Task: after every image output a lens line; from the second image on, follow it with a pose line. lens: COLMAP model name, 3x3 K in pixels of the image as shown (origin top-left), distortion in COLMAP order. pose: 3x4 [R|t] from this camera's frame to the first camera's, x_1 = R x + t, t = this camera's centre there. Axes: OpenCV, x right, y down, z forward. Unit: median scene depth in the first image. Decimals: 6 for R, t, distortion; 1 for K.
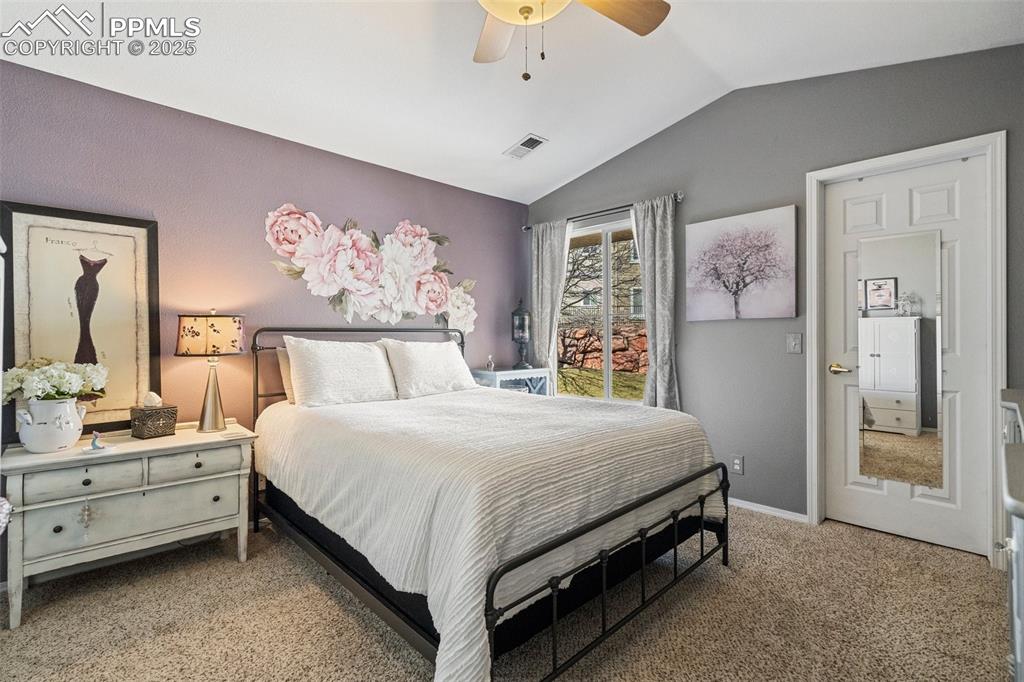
lens RADIAL K [[469.0, 0, 506.5], [0, 469.0, 340.1], [0, 0, 1]] dist [-0.004788, 0.002494]
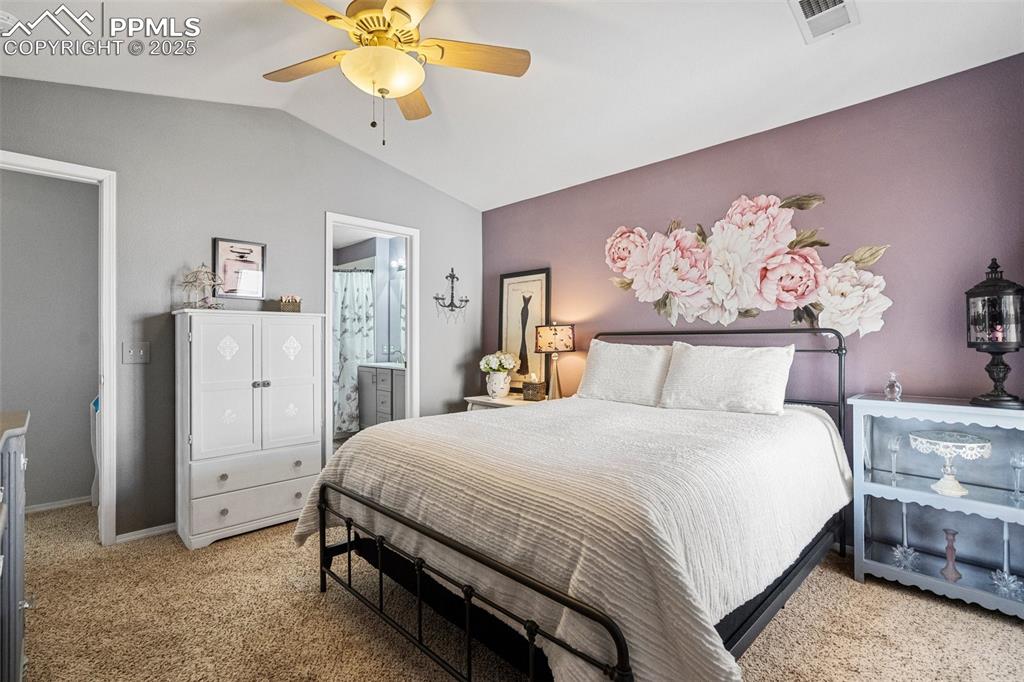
lens RADIAL K [[469.0, 0, 505.4], [0, 469.0, 342.6], [0, 0, 1]] dist [-0.004788, 0.002494]
pose [[0.019023, 0.005634, -0.999803, 0.609581], [-0.005884, 0.999967, 0.005523, -0.004544], [0.999802, 0.005778, 0.019056, 0.595067]]
